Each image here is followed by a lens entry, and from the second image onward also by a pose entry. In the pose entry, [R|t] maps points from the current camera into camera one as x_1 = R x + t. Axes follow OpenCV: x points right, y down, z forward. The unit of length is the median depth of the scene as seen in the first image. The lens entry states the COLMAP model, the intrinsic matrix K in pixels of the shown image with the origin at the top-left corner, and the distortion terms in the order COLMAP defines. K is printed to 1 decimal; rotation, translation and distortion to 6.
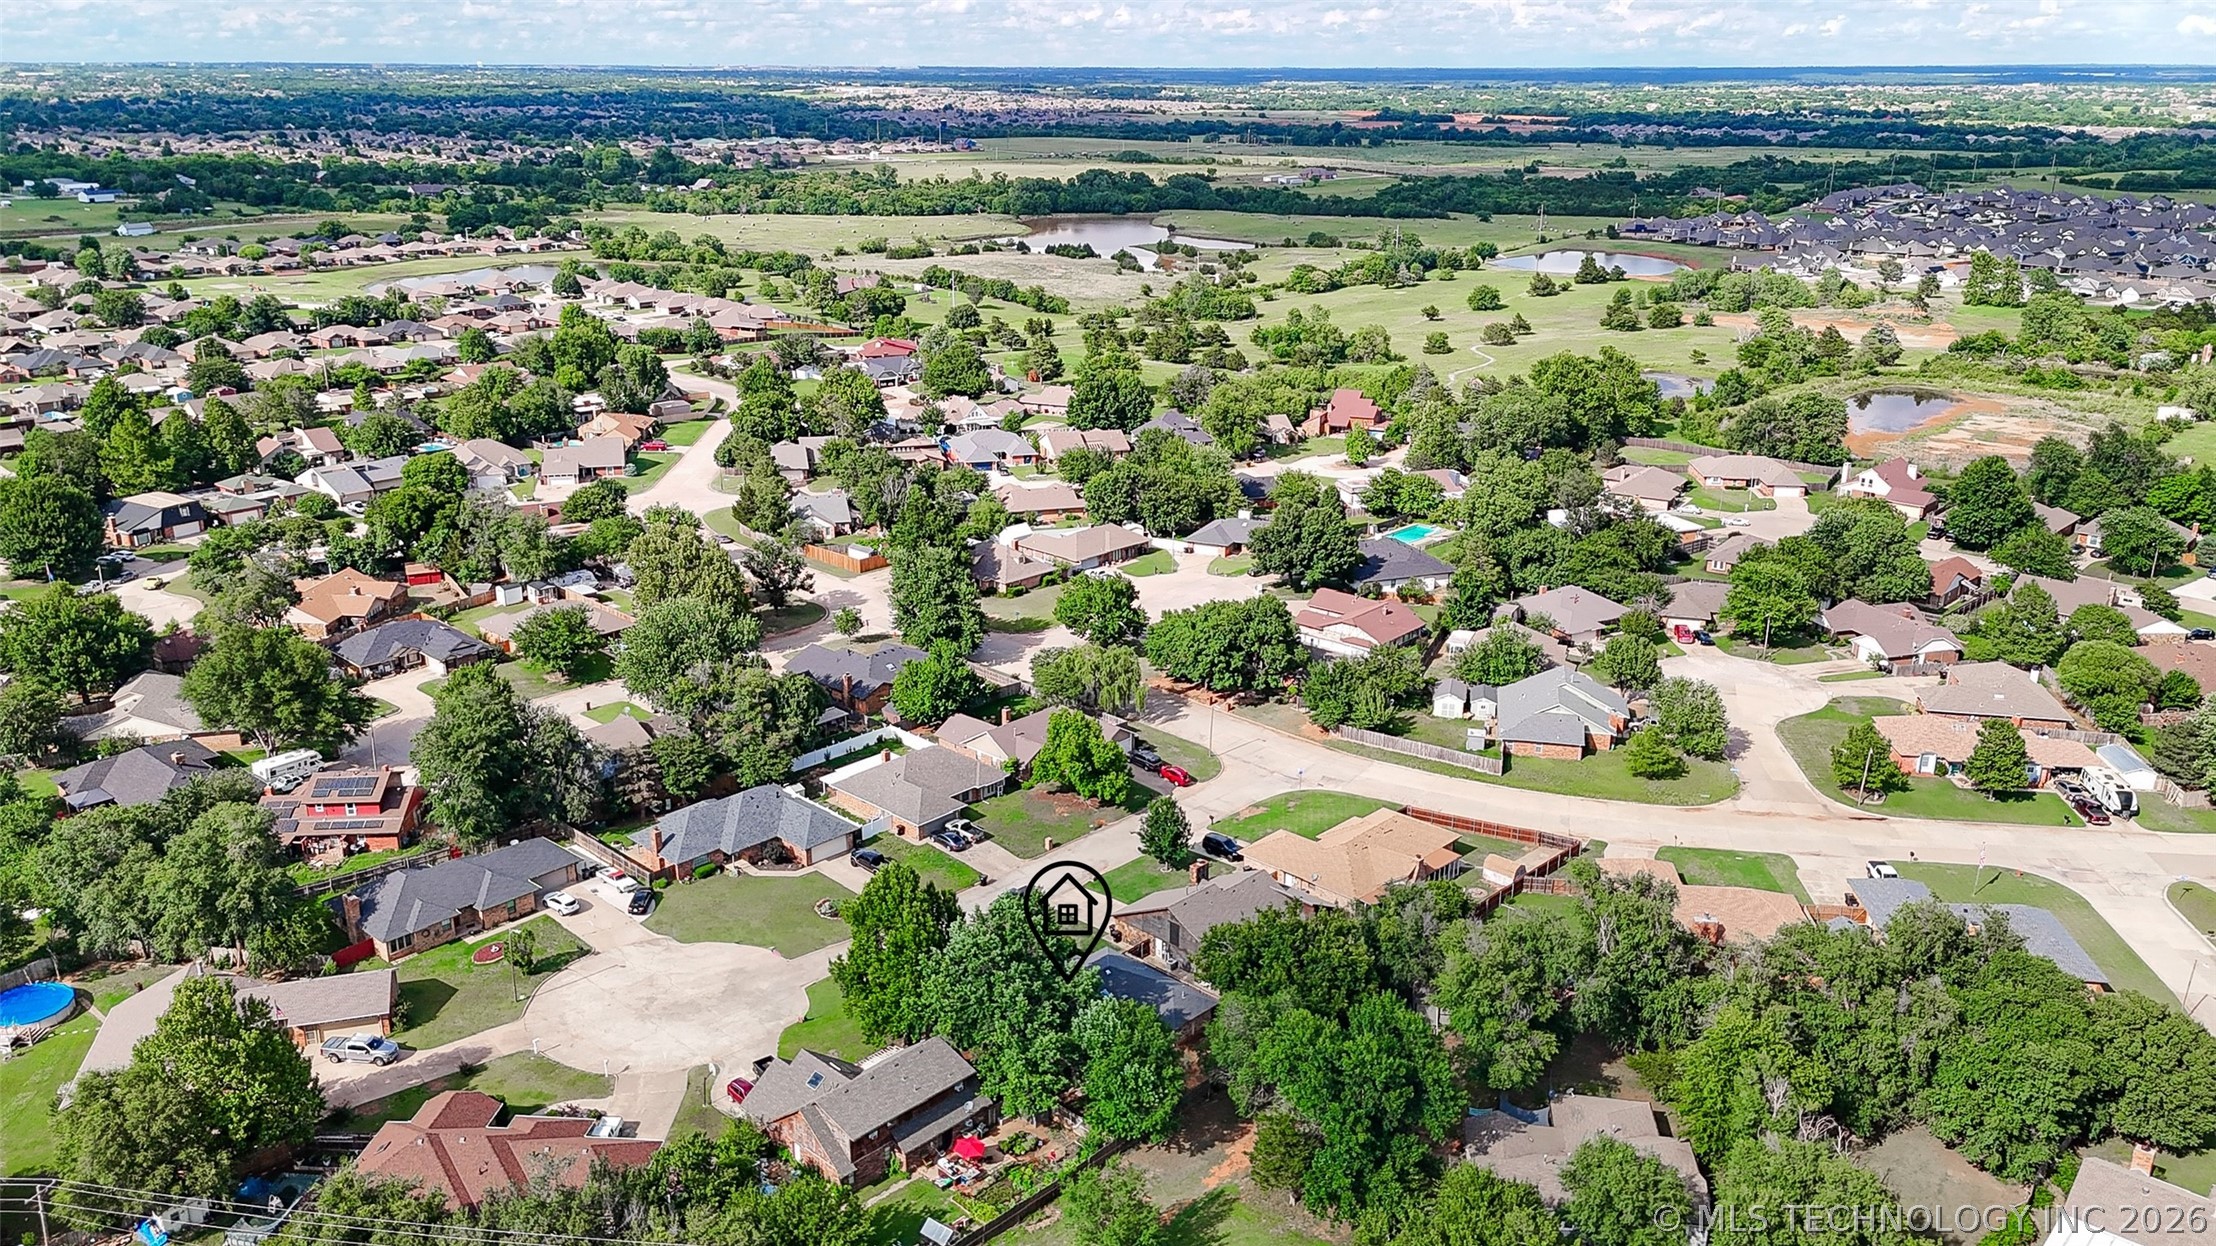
lens RADIAL K [[1637.3, 0, 1079.6], [0, 1637.3, 622.8], [0, 0, 1]] dist [0.082246, -0.086861]
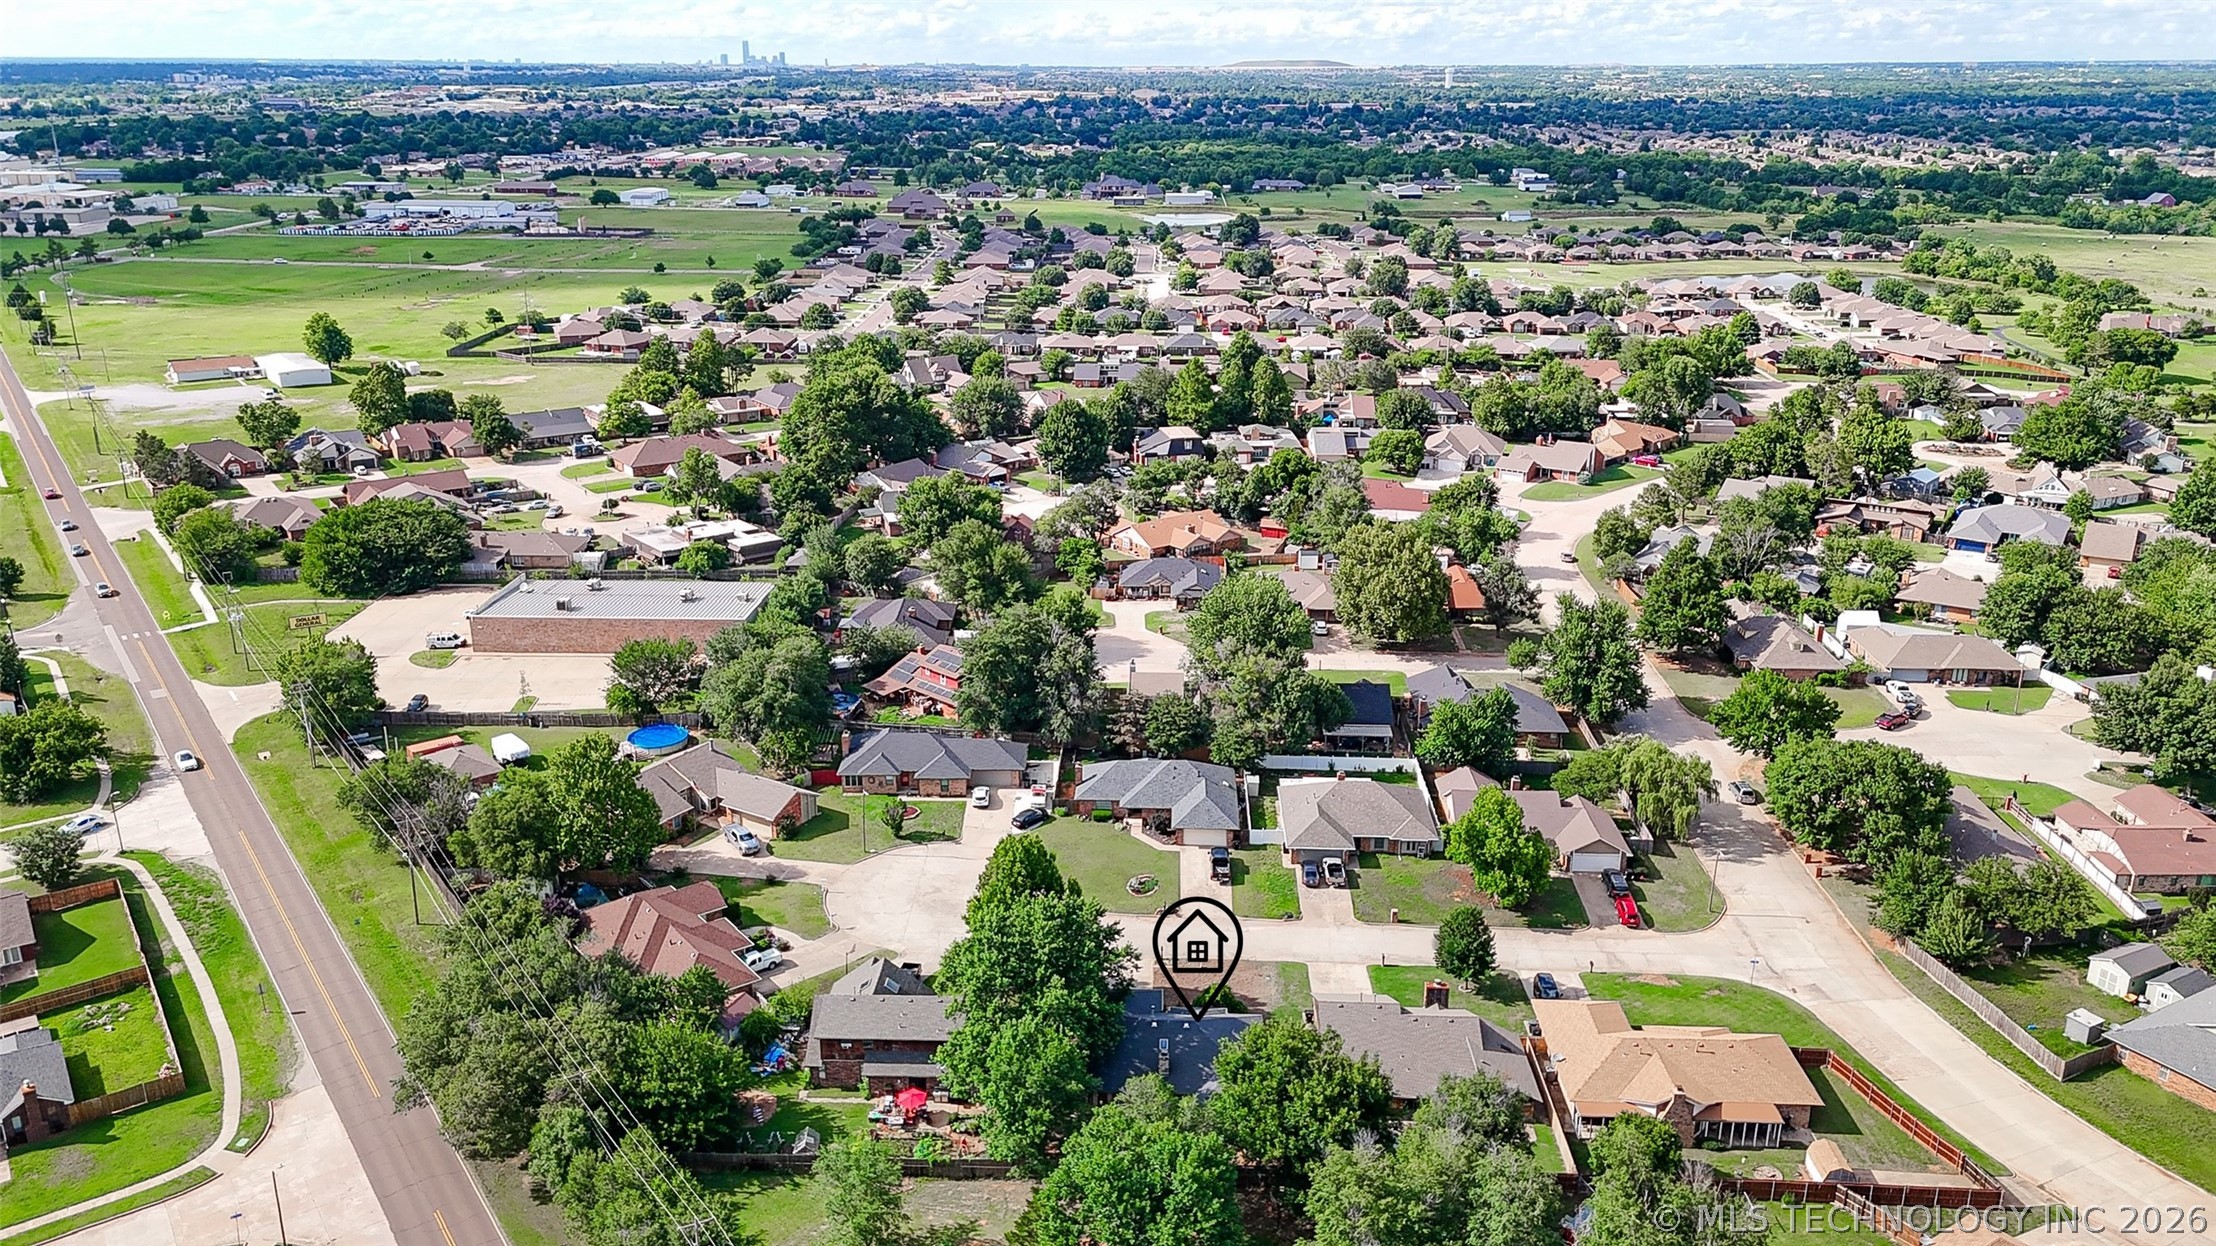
lens RADIAL K [[1637.3, 0, 1079.6], [0, 1637.3, 622.8], [0, 0, 1]] dist [0.082246, -0.086861]
pose [[0.674724, 0.238302, -0.698541, 0.172741], [-0.237888, 0.966150, 0.099817, -0.027036], [0.698682, 0.098826, 0.708574, 0.076086]]
